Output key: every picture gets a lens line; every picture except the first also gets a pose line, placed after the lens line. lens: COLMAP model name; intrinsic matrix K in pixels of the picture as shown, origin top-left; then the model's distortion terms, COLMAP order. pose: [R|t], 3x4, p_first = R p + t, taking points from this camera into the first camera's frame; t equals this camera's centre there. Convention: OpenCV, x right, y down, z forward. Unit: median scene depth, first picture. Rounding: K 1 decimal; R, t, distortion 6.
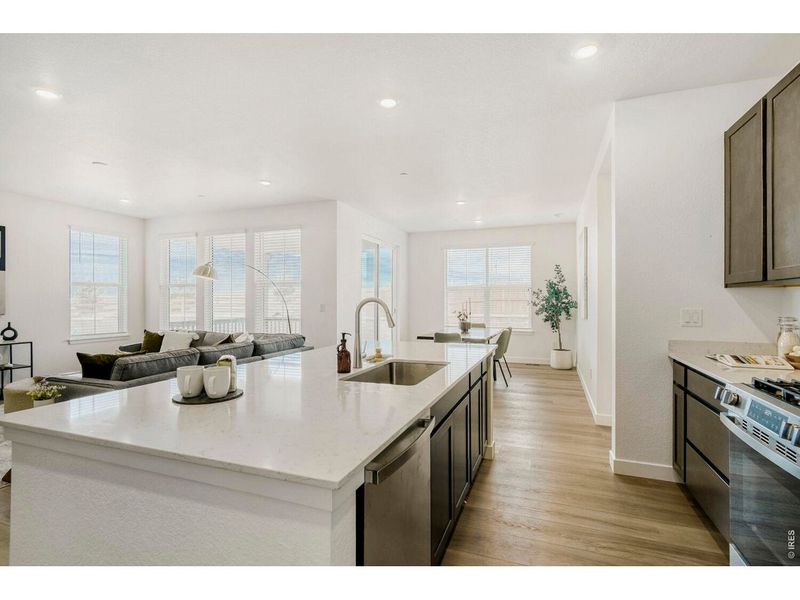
lens RADIAL K [[392.0, 0, 400.7], [0, 392.0, 298.3], [0, 0, 1]] dist [0.002260, 0.000190]
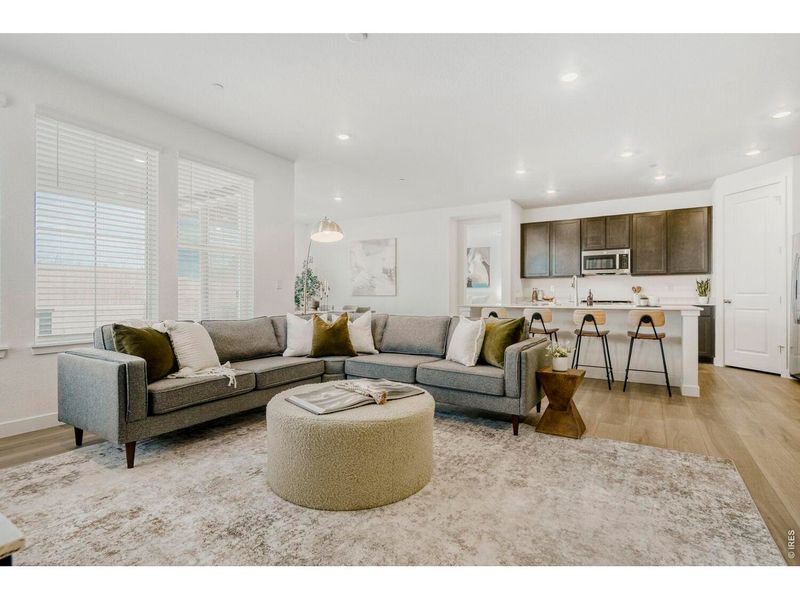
lens RADIAL K [[395.9, 0, 400.0], [0, 395.9, 300.0], [0, 0, 1]] dist [0.000778, -0.000038]
pose [[0.194584, -0.009030, 0.980844, -1.036121], [-0.003689, 0.999944, 0.009938, 0.048742], [-0.980879, -0.005552, 0.194540, 0.625450]]
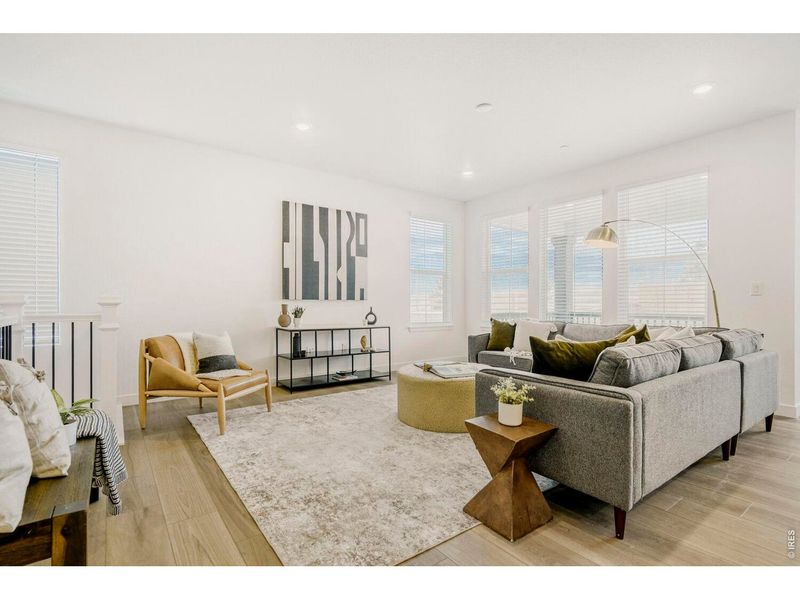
lens RADIAL K [[392.0, 0, 400.7], [0, 392.0, 298.3], [0, 0, 1]] dist [0.002260, 0.000190]
pose [[0.839150, -0.005064, -0.543876, -0.359422], [0.000662, 0.999965, -0.008288, 0.044679], [0.543899, 0.006595, 0.839124, 0.177973]]
